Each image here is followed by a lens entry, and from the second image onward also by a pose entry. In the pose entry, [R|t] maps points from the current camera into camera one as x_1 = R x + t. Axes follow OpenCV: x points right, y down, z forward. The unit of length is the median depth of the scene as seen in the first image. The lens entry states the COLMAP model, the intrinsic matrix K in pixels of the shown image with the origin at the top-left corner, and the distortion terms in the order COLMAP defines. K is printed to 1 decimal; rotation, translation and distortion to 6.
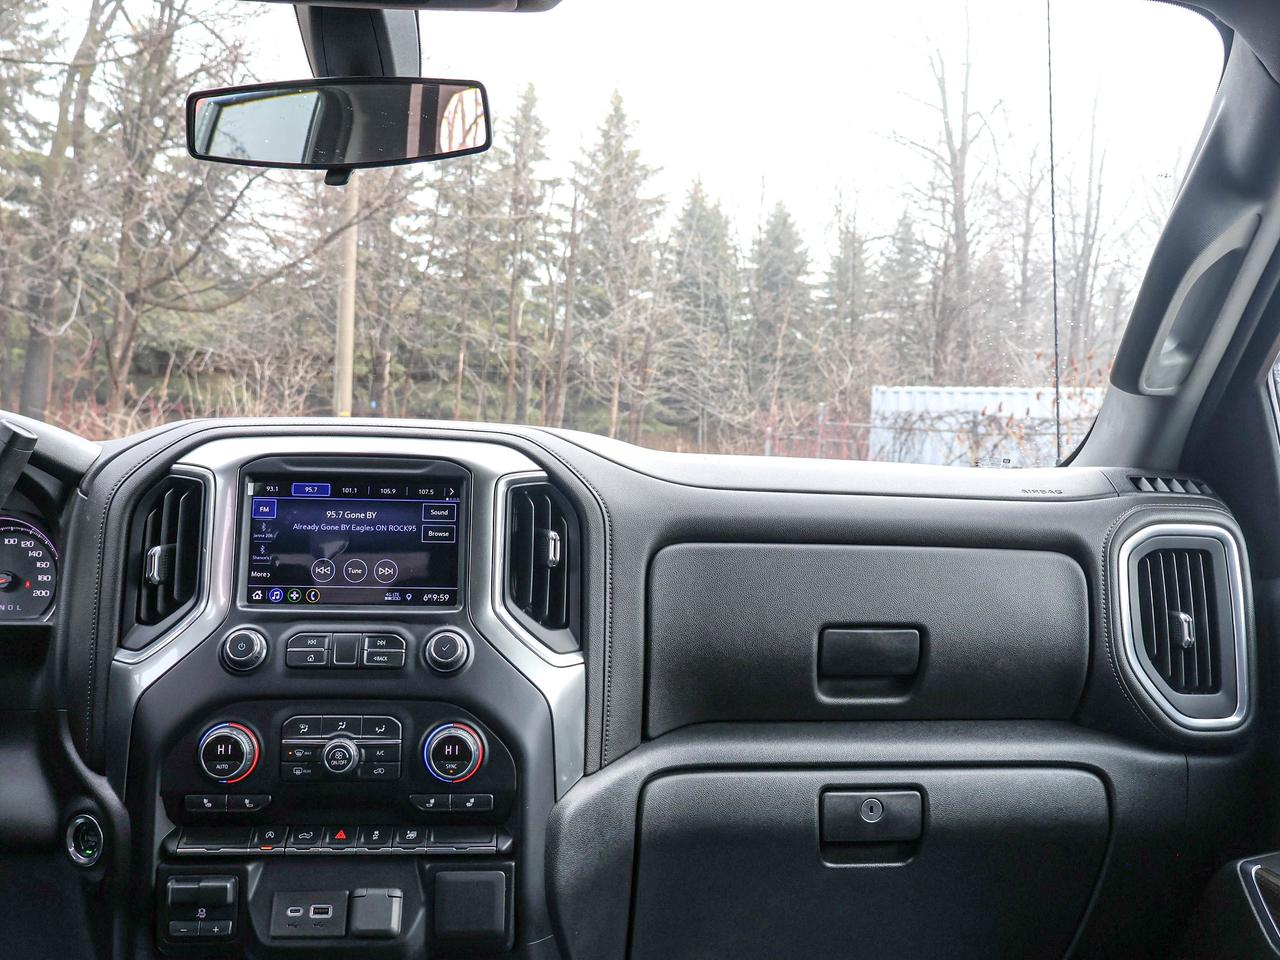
lens RADIAL K [[1213.2, 0, 640.0], [0, 1213.2, 480.0], [0, 0, 1]] dist [-0.004118, -0.011651]
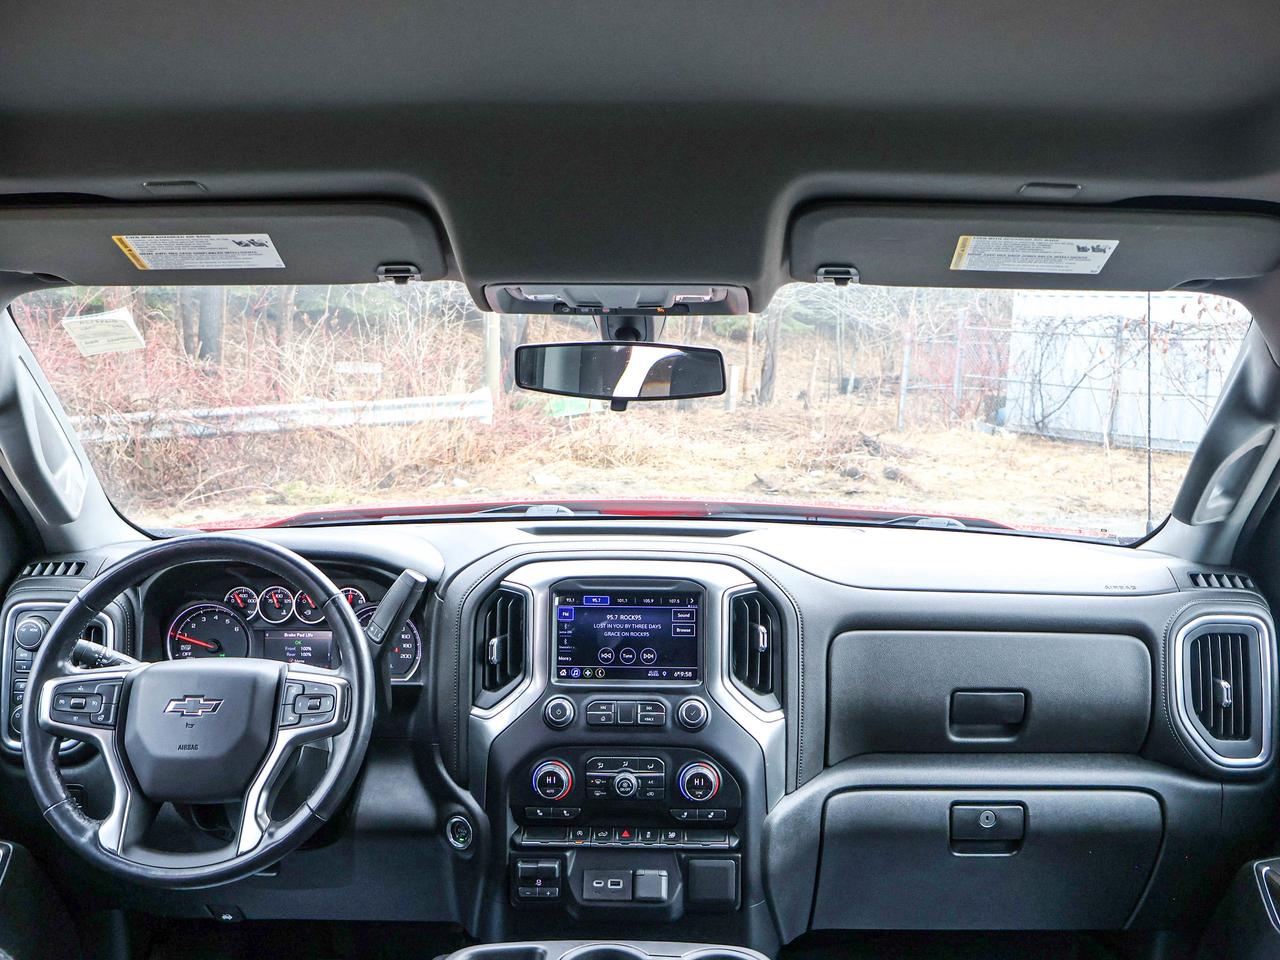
lens RADIAL K [[1213.2, 0, 640.0], [0, 1213.2, 480.0], [0, 0, 1]] dist [-0.004118, -0.011651]
pose [[0.993875, -0.004876, -0.110407, -0.056273], [0.015495, 0.995307, 0.095523, -0.273141], [0.109423, -0.096649, 0.989285, -0.423932]]
